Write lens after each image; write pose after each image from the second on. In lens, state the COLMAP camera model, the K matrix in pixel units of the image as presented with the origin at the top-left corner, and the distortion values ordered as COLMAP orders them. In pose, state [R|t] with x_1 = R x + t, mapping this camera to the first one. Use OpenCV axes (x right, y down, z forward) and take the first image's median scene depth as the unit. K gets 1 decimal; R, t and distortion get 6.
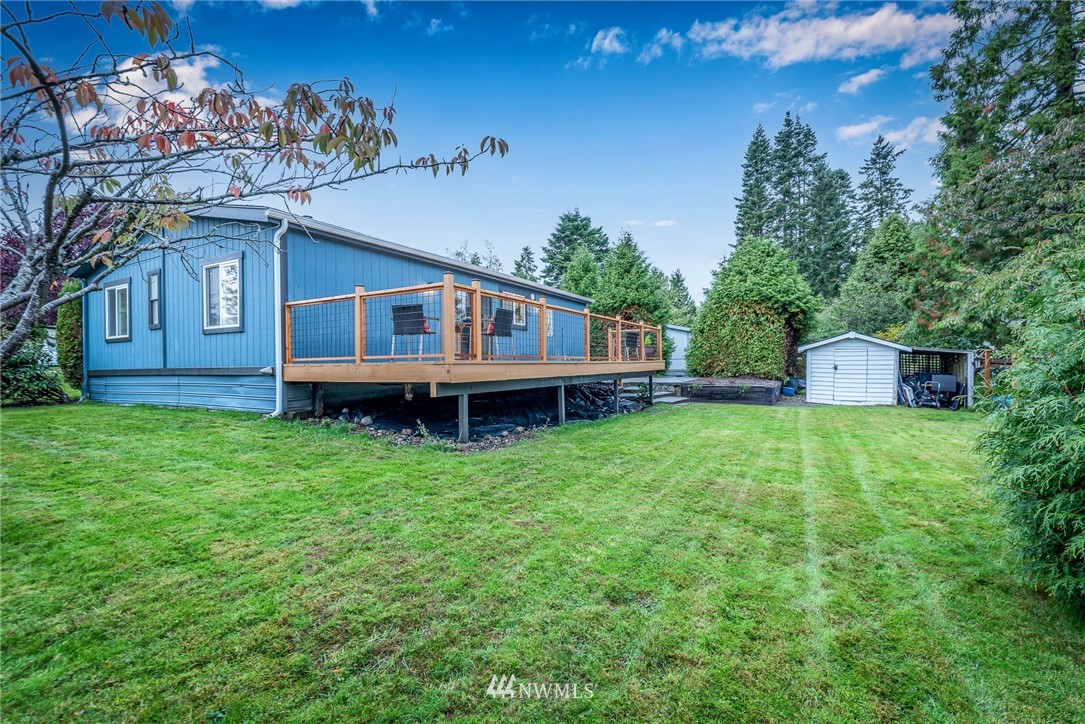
lens RADIAL K [[471.8, 0, 542.5], [0, 471.8, 362.0], [0, 0, 1]] dist [0.003913, 0.000050]
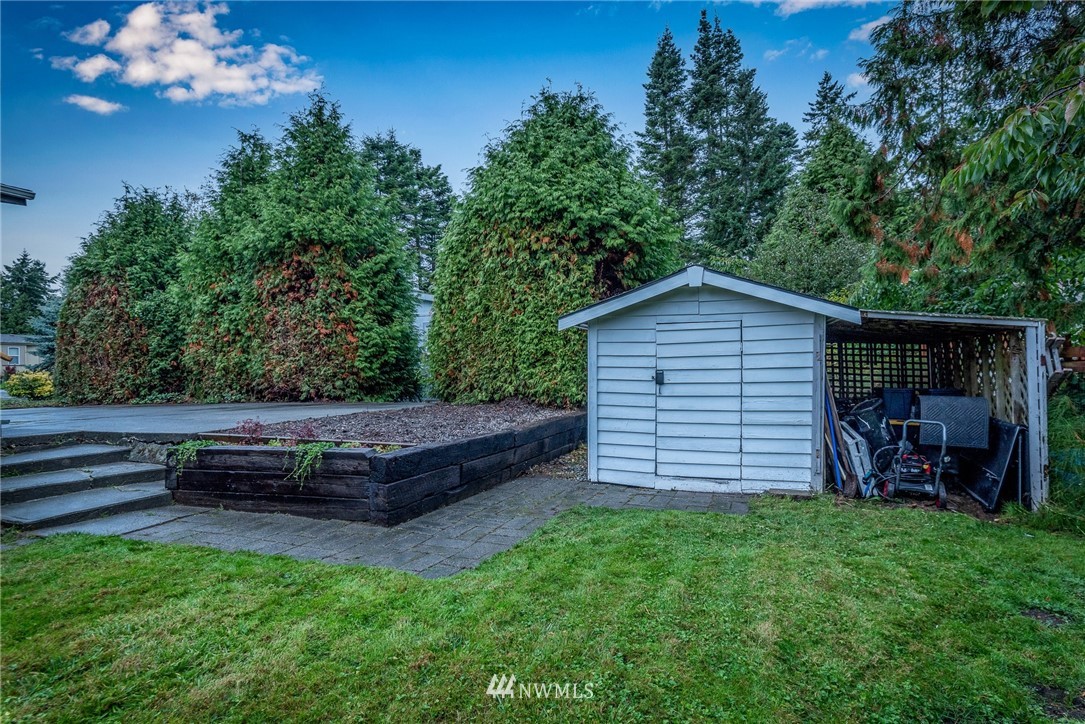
lens RADIAL K [[588.6, 0, 542.5], [0, 588.6, 362.0], [0, 0, 1]] dist [-0.000833, -0.000533]
pose [[0.988261, -0.010674, 0.152399, 0.482613], [0.013291, 0.999781, -0.016163, 0.005985], [-0.152193, 0.017999, 0.988187, 0.610250]]
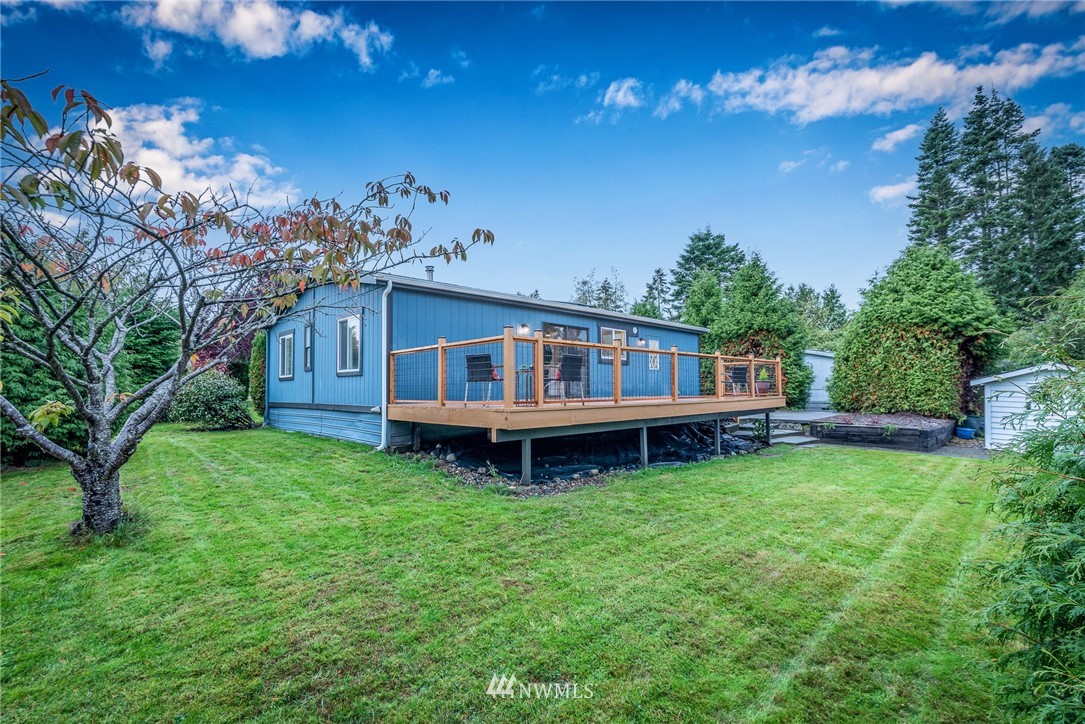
lens RADIAL K [[476.3, 0, 538.1], [0, 476.3, 366.2], [0, 0, 1]] dist [0.003763, -0.000474]
pose [[0.956971, -0.007953, -0.290075, 0.068127], [-0.003887, 0.999183, -0.040219, -0.020859], [0.290158, 0.039616, 0.956158, -0.005903]]
